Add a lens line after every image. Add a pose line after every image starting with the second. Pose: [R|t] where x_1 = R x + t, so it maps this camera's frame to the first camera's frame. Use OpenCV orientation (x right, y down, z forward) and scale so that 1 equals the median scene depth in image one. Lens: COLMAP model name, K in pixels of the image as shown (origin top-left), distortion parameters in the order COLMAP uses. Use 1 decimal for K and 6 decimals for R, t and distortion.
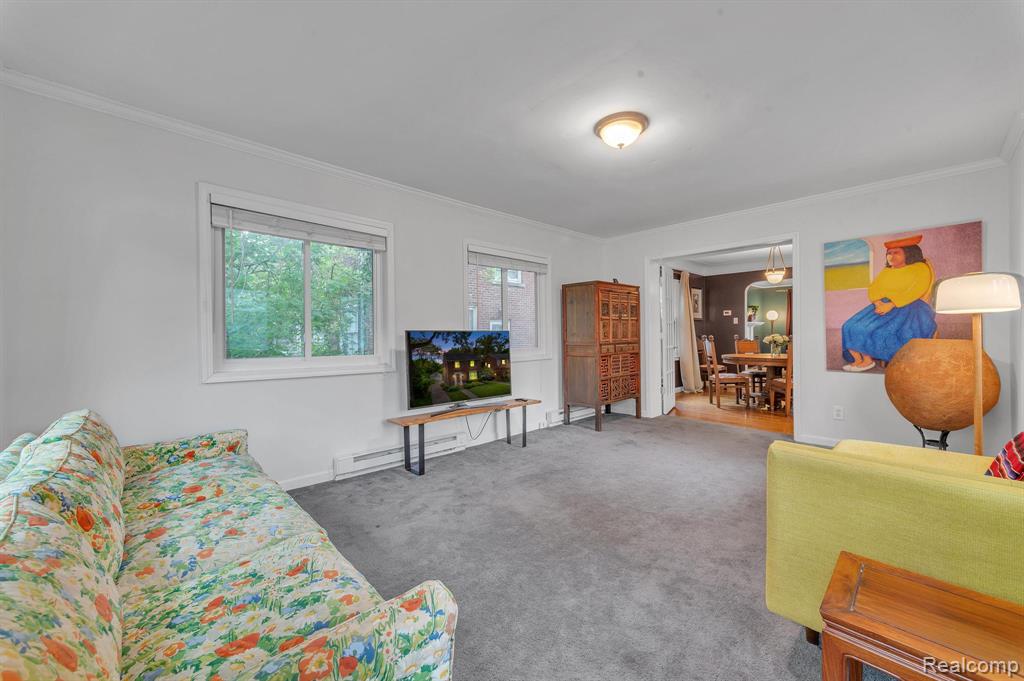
lens RADIAL K [[399.5, 0, 512.5], [0, 399.5, 334.8], [0, 0, 1]] dist [0.007567, -0.000371]
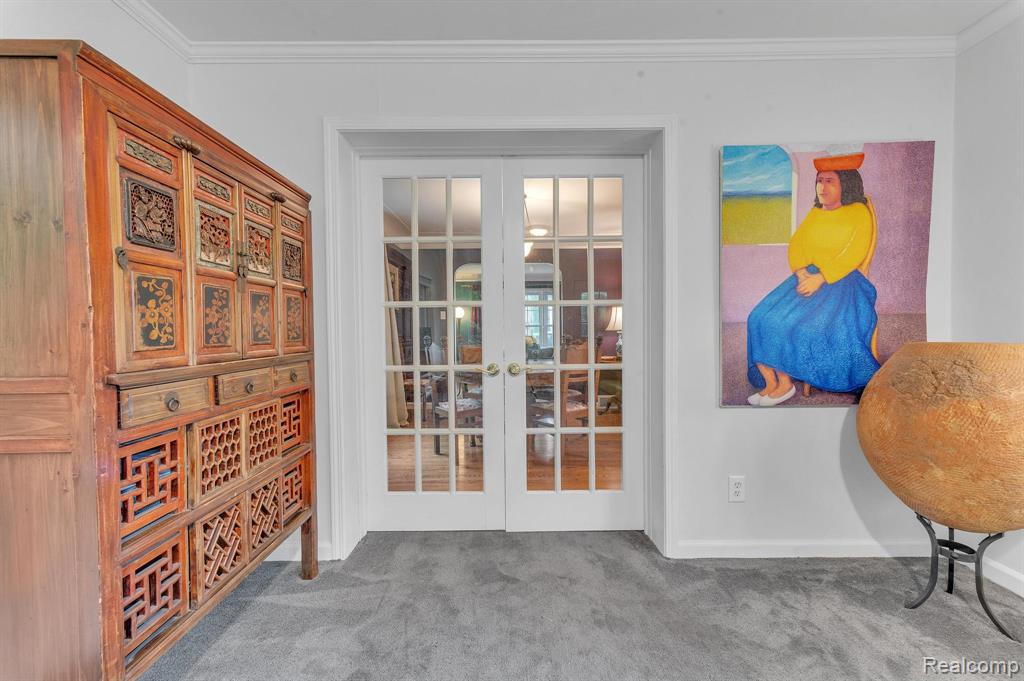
lens RADIAL K [[399.5, 0, 512.4], [0, 399.5, 339.6], [0, 0, 1]] dist [0.007567, -0.000371]
pose [[0.691168, -0.011281, 0.722606, 0.257539], [0.001361, 0.999897, 0.014307, -0.001076], [-0.722693, -0.008905, 0.691112, 0.873780]]
